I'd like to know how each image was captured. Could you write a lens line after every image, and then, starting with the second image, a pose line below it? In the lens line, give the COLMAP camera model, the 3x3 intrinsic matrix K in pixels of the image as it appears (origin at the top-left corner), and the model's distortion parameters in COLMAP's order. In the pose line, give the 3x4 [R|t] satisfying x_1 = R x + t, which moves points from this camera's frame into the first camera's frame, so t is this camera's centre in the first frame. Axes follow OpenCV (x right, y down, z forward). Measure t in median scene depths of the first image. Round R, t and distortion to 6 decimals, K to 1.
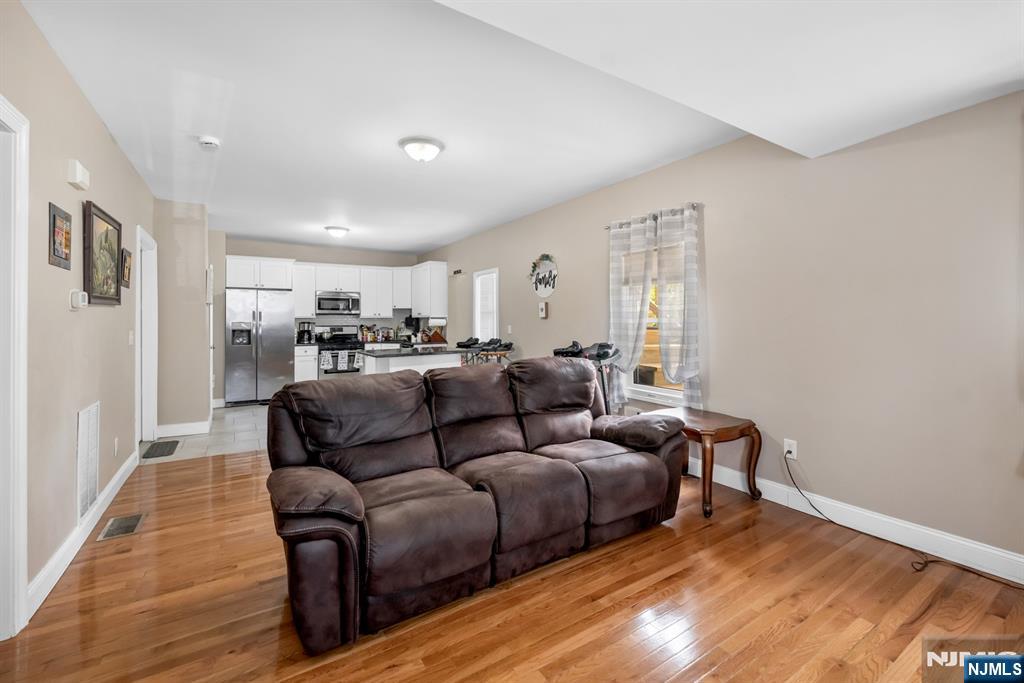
lens RADIAL K [[425.1, 0, 513.4], [0, 425.1, 317.7], [0, 0, 1]] dist [0.002589, 0.000094]
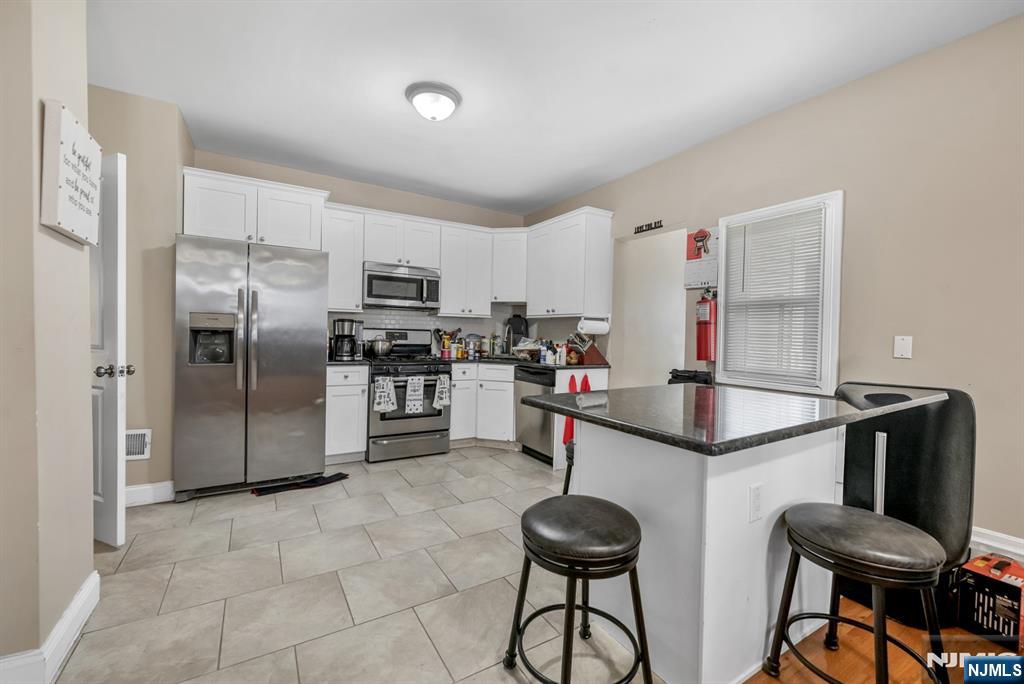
lens RADIAL K [[425.1, 0, 512.7], [0, 425.1, 341.8], [0, 0, 1]] dist [0.002589, 0.000094]
pose [[0.999515, 0.027159, -0.015252, -0.272206], [-0.026780, 0.999341, 0.024506, 0.019175], [0.015907, -0.024086, 0.999583, 0.478829]]
